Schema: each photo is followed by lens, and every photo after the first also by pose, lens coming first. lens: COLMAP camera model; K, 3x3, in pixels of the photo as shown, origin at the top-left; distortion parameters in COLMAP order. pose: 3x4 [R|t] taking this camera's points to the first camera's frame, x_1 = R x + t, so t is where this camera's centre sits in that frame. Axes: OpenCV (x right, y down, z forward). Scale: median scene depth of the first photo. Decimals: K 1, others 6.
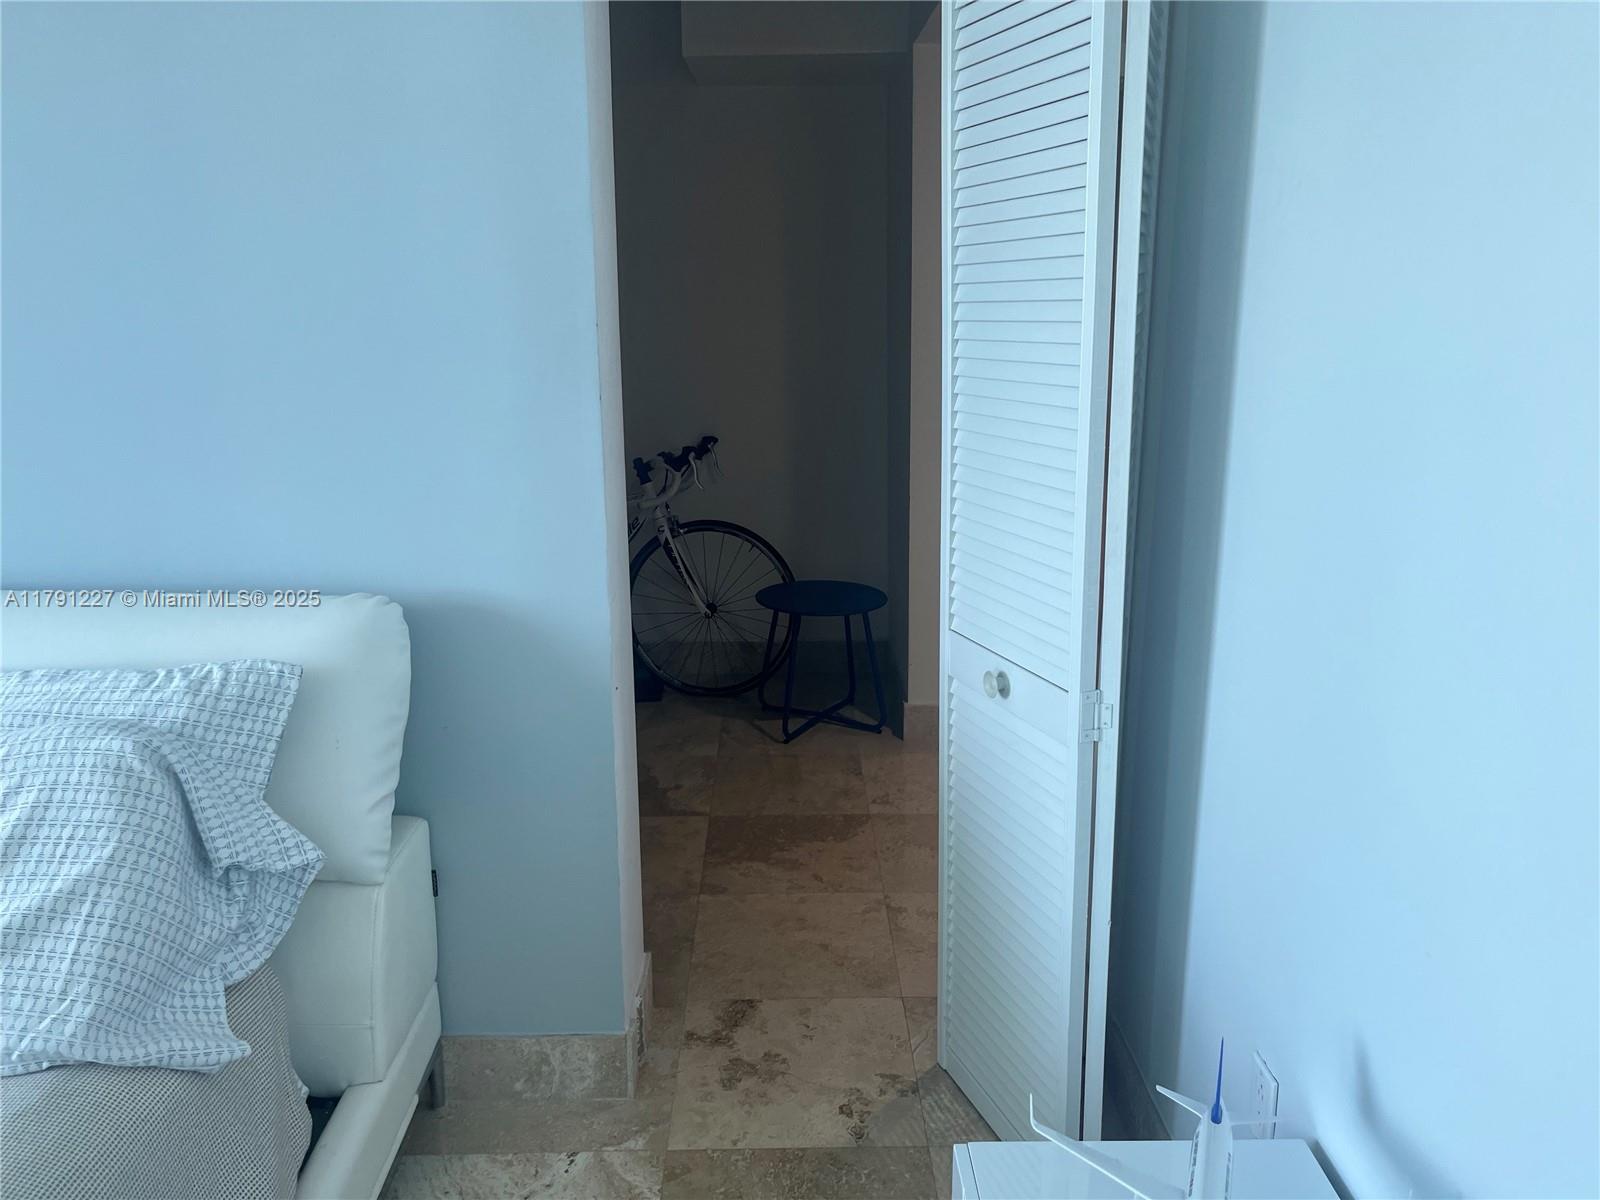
lens RADIAL K [[1211.0, 0, 802.7], [0, 1211.0, 606.9], [0, 0, 1]] dist [0.035494, -0.018929]
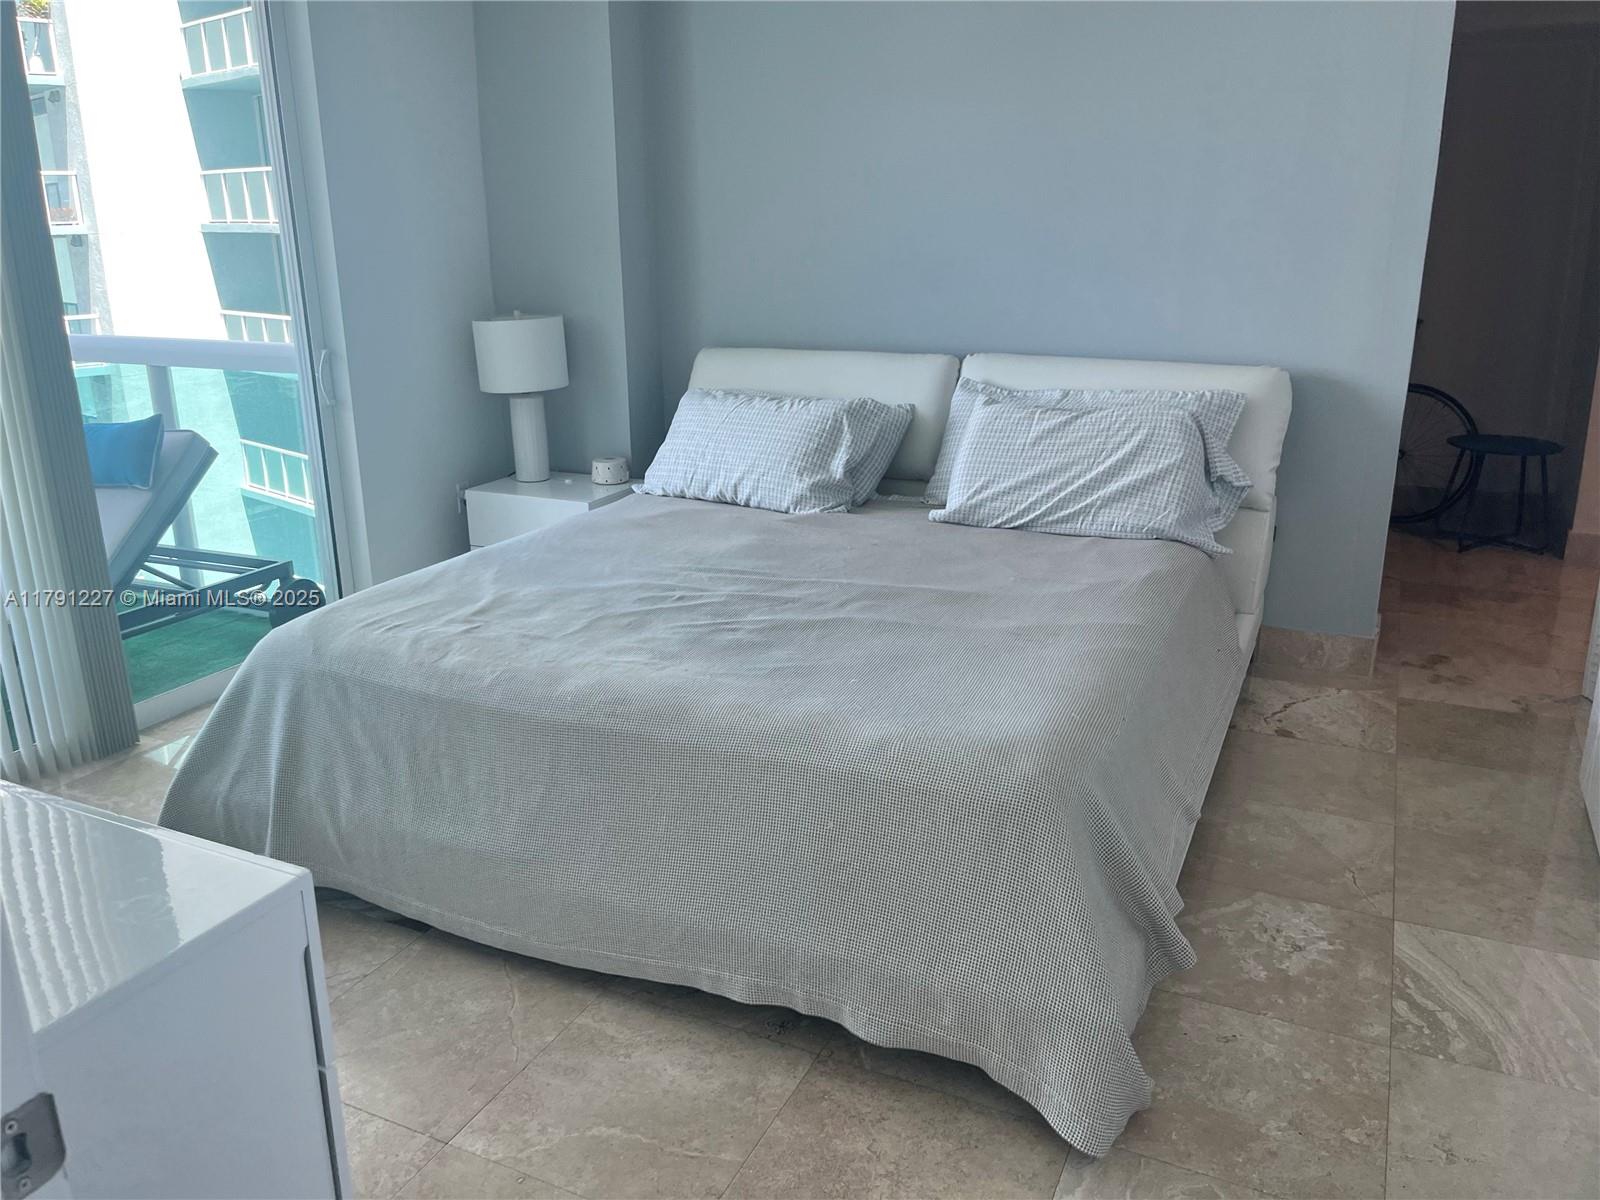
lens RADIAL K [[1211.0, 0, 785.3], [0, 1211.0, 587.5], [0, 0, 1]] dist [0.035494, -0.018929]
pose [[0.889327, 0.112973, -0.443096, -0.129879], [-0.099822, 0.993594, 0.052979, 0.273472], [0.446243, -0.002885, 0.894907, -0.938299]]
